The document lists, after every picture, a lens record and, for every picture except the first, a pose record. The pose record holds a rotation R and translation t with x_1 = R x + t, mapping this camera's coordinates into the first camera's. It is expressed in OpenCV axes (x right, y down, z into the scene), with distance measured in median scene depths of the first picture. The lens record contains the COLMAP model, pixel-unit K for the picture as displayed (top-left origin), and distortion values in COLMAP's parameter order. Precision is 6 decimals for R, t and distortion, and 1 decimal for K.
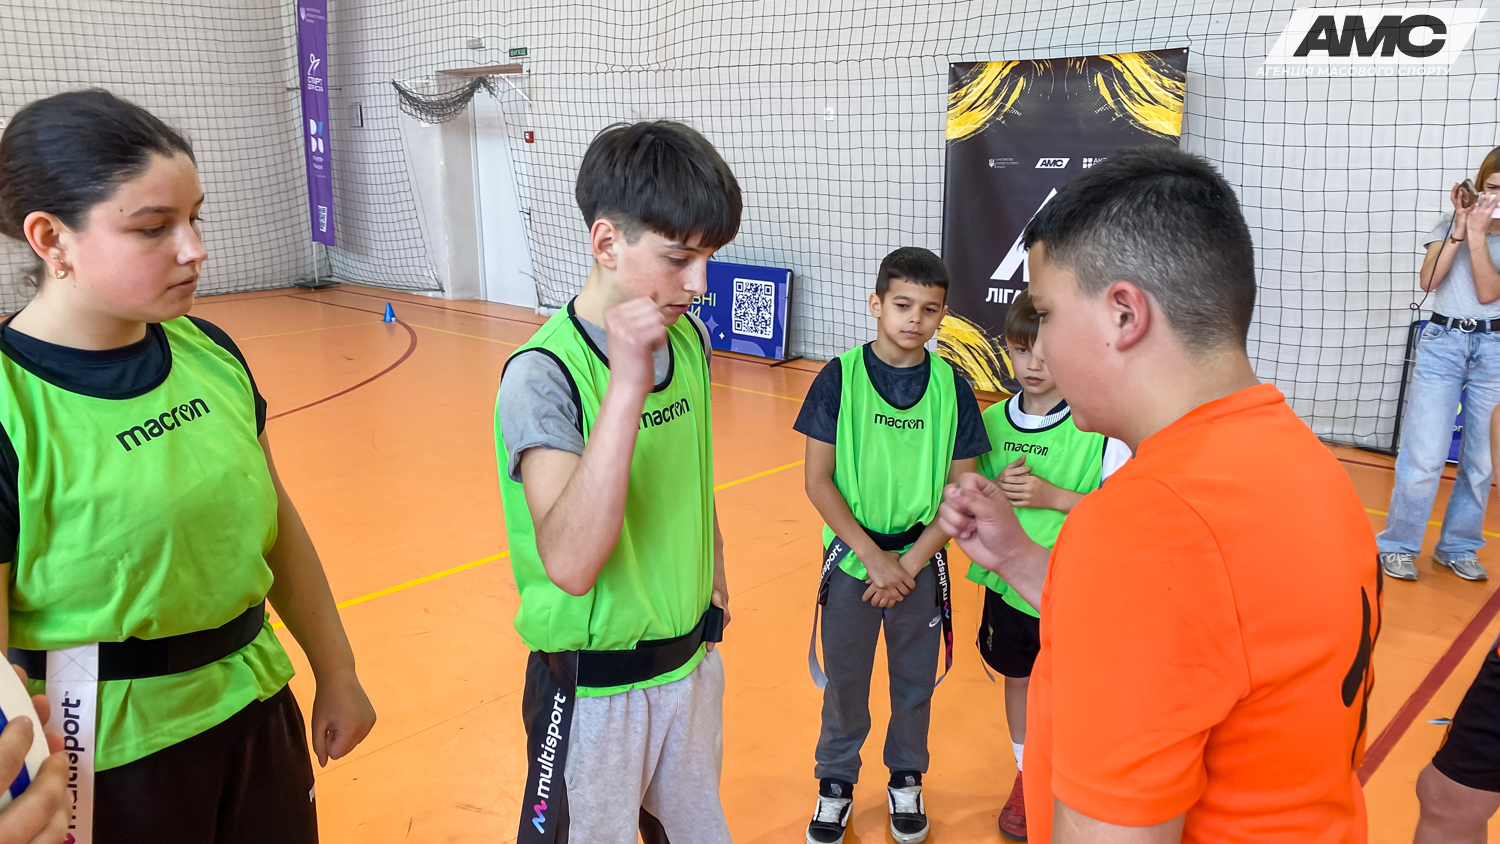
lens RADIAL K [[1143.3, 0, 748.0], [0, 1143.3, 422.6], [0, 0, 1]] dist [0.026153, -0.031929]
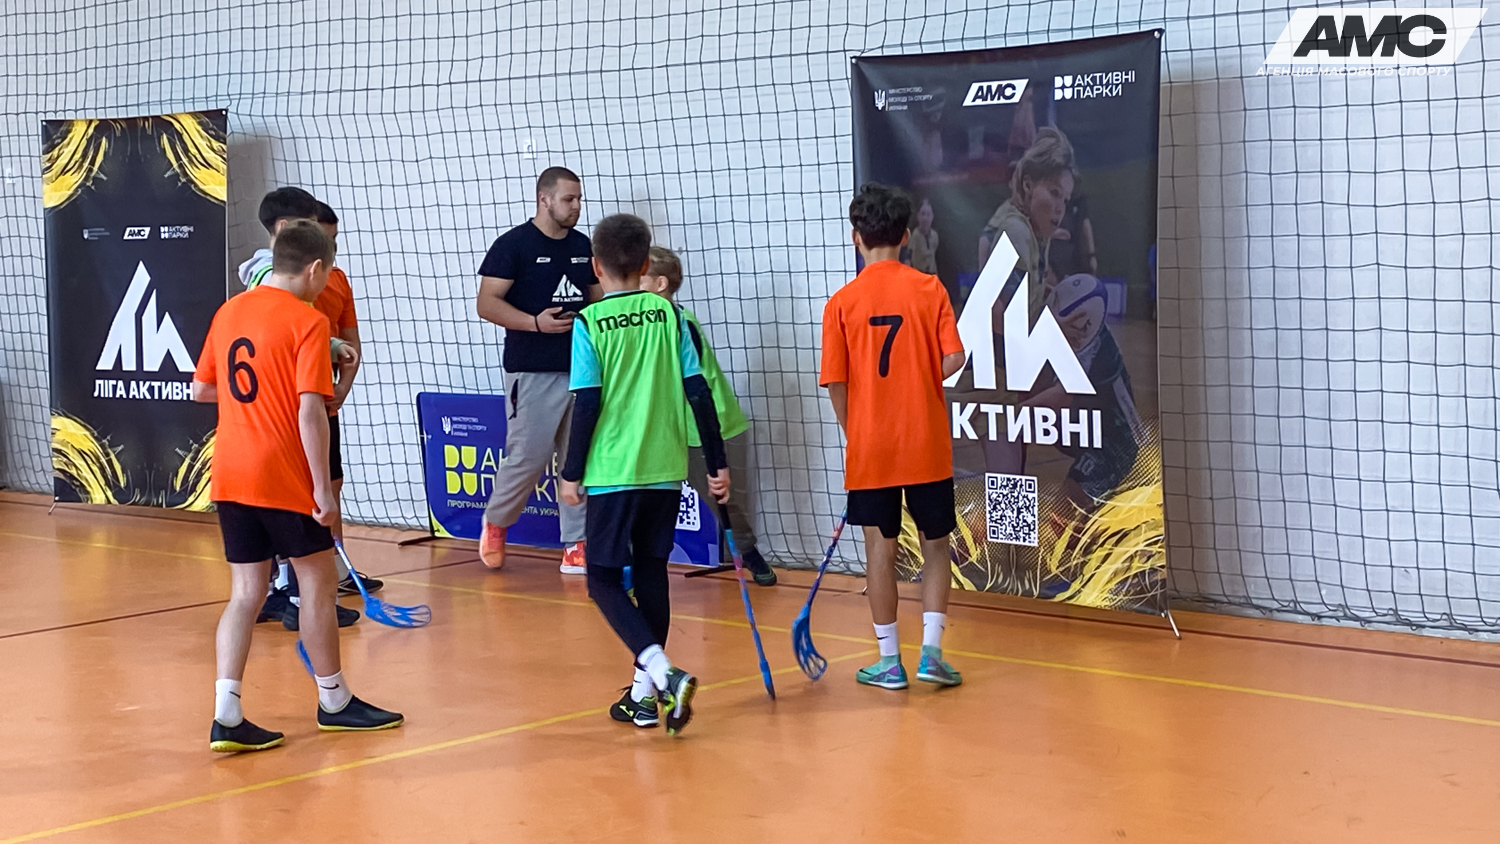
lens RADIAL K [[2537.4, 0, 769.9], [0, 2537.4, 462.0], [0, 0, 1]] dist [0.097565, 0.000000]
pose [[0.999764, -0.017965, -0.012242, 0.729473], [0.016058, 0.989858, -0.141150, 0.216352], [0.014653, 0.140920, 0.989913, -0.847314]]
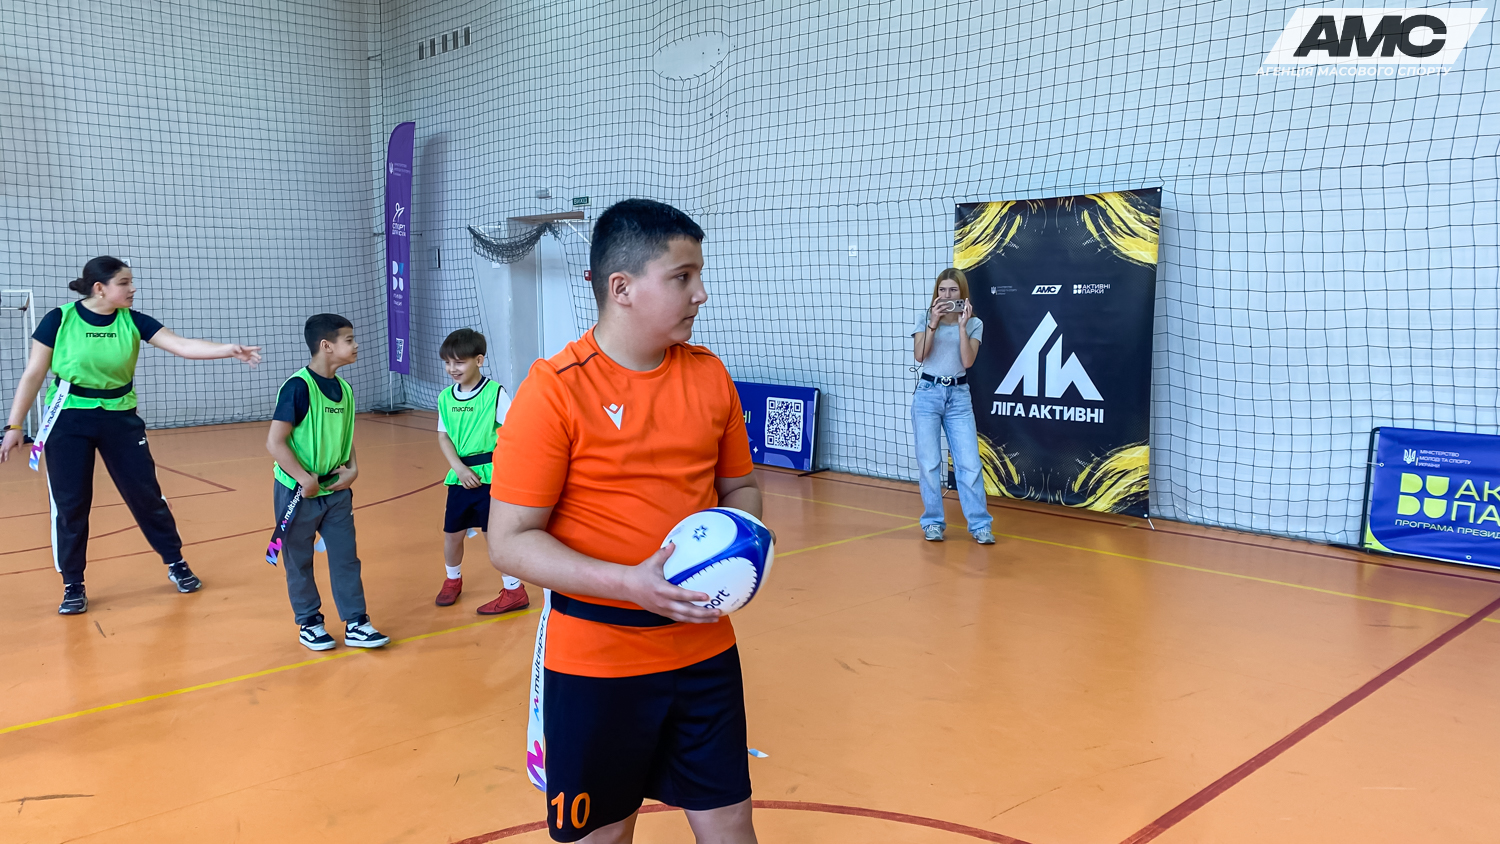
lens RADIAL K [[1143.3, 0, 741.9], [0, 1143.3, 433.5], [0, 0, 1]] dist [0.026153, -0.031929]
pose [[0.998343, 0.011197, -0.056450, 0.032029], [-0.017955, 0.992529, -0.120682, 0.049992], [0.054677, 0.121495, 0.991085, -0.099005]]
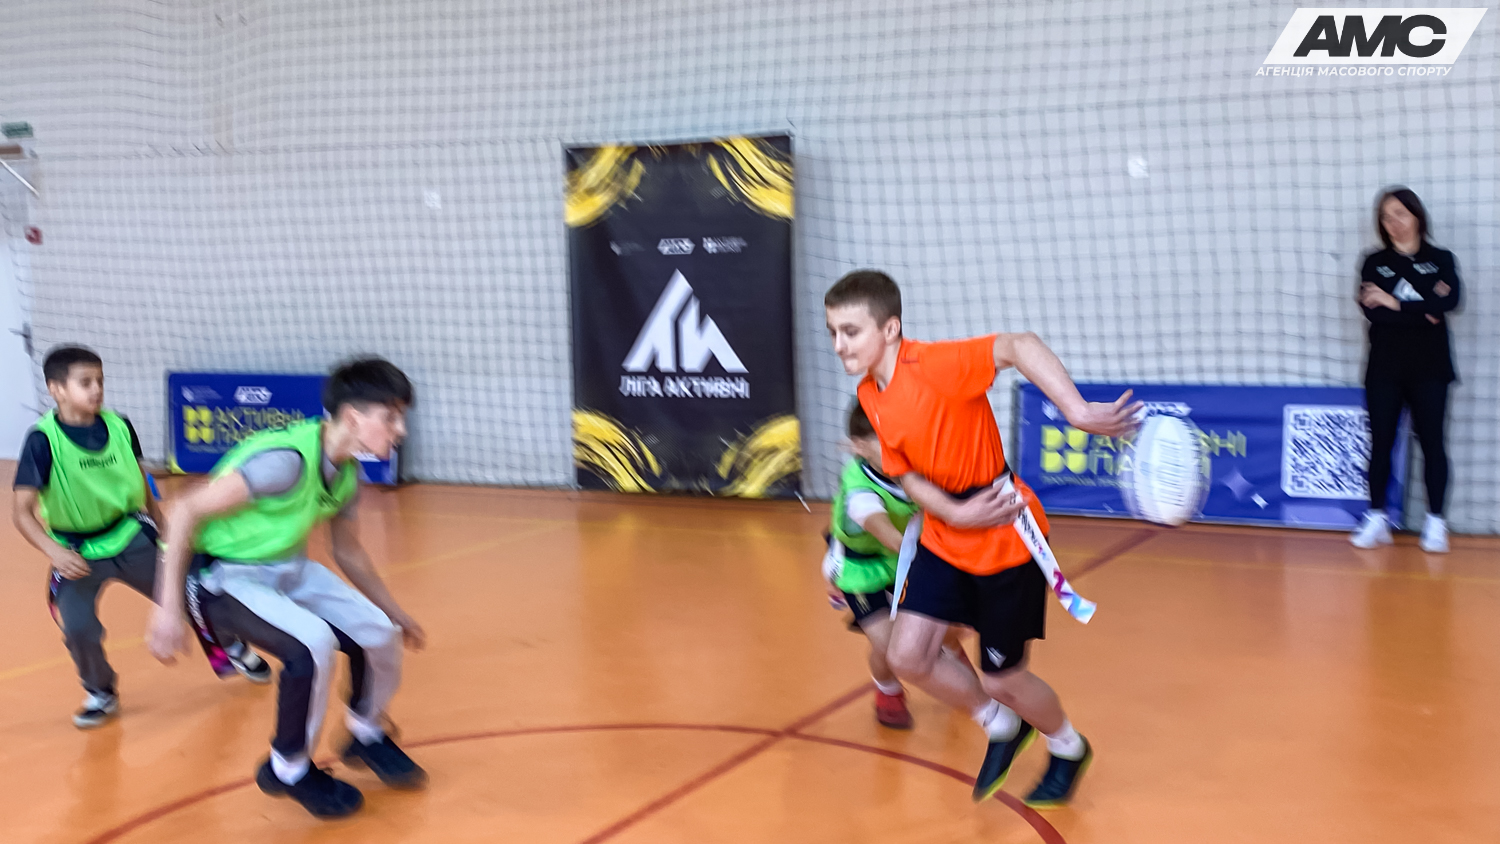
lens RADIAL K [[1784.0, 0, 755.3], [0, 1784.0, 401.2], [0, 0, 1]] dist [0.079832, 0.000000]
pose [[0.965933, -0.046310, 0.254615, -0.056522], [0.083950, 0.986726, -0.139012, 0.111633], [-0.244797, 0.155651, 0.956999, -0.415805]]
